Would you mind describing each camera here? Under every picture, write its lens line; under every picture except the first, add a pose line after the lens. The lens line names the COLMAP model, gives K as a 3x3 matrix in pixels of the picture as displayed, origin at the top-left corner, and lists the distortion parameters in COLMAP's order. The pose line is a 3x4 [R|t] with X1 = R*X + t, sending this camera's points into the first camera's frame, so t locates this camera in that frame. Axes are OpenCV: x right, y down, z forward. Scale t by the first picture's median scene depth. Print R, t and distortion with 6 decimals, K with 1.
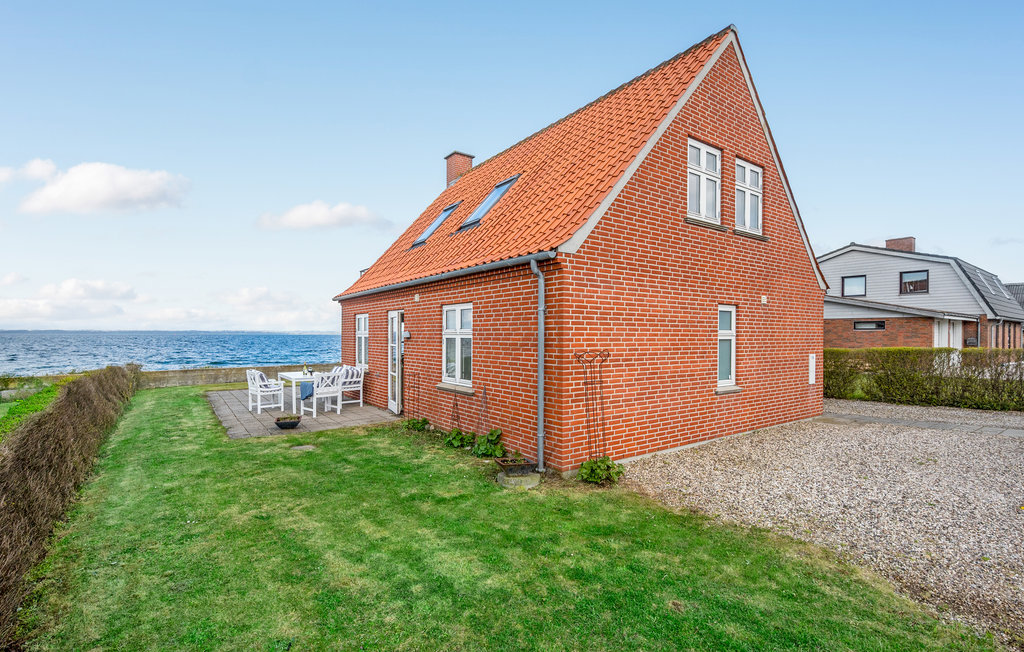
lens RADIAL K [[460.8, 0, 505.0], [0, 460.8, 343.9], [0, 0, 1]] dist [0.004303, 0.000290]
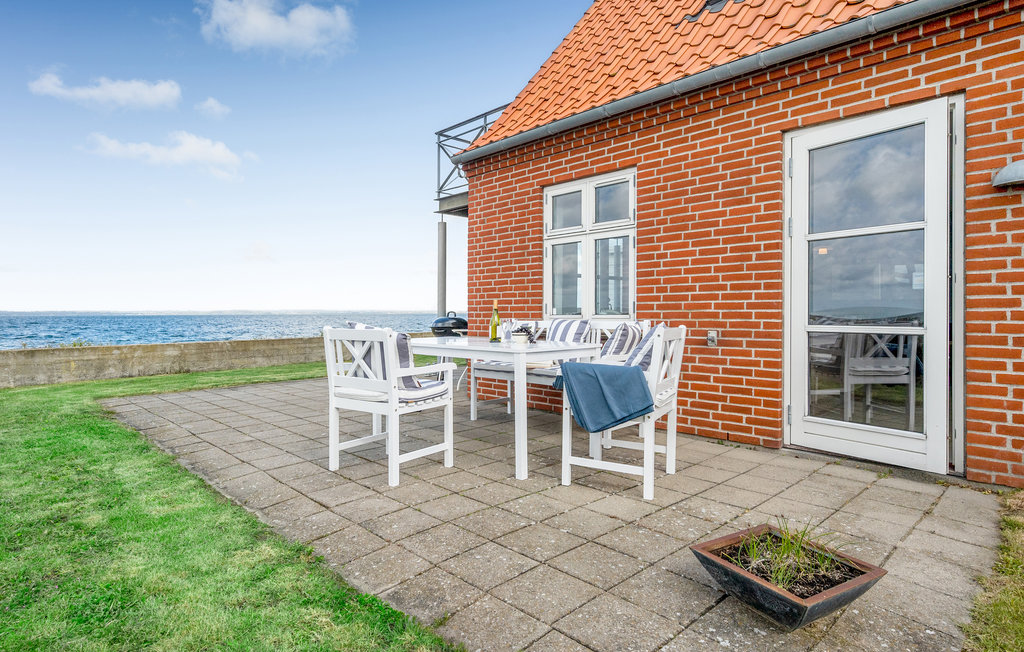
lens RADIAL K [[572.8, 0, 512.7], [0, 572.8, 297.7], [0, 0, 1]] dist [-0.001643, -0.000867]
pose [[0.989862, 0.006459, 0.141886, -0.578984], [-0.003099, 0.999710, -0.023893, 0.055818], [-0.141999, 0.023211, 0.989595, 0.741022]]
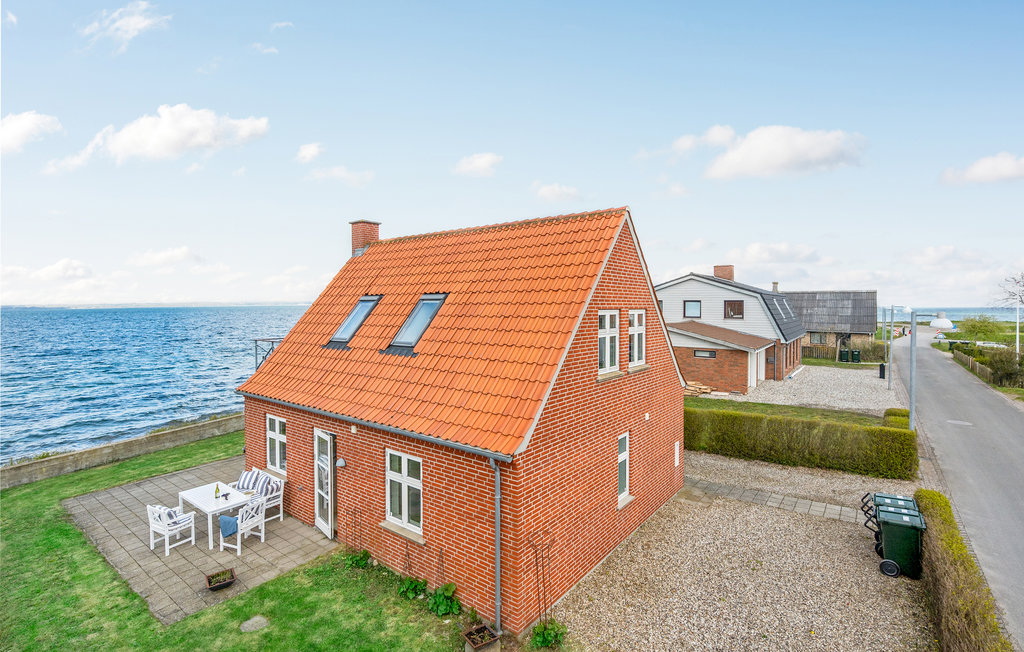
lens RADIAL K [[466.8, 0, 512.0], [0, 466.8, 326.0], [0, 0, 1]] dist [0.014120, 0.000637]
pose [[0.957654, -0.007168, 0.287831, -0.157487], [0.001918, 0.999827, 0.018518, -0.367522], [-0.287914, -0.017182, 0.957502, -0.111974]]
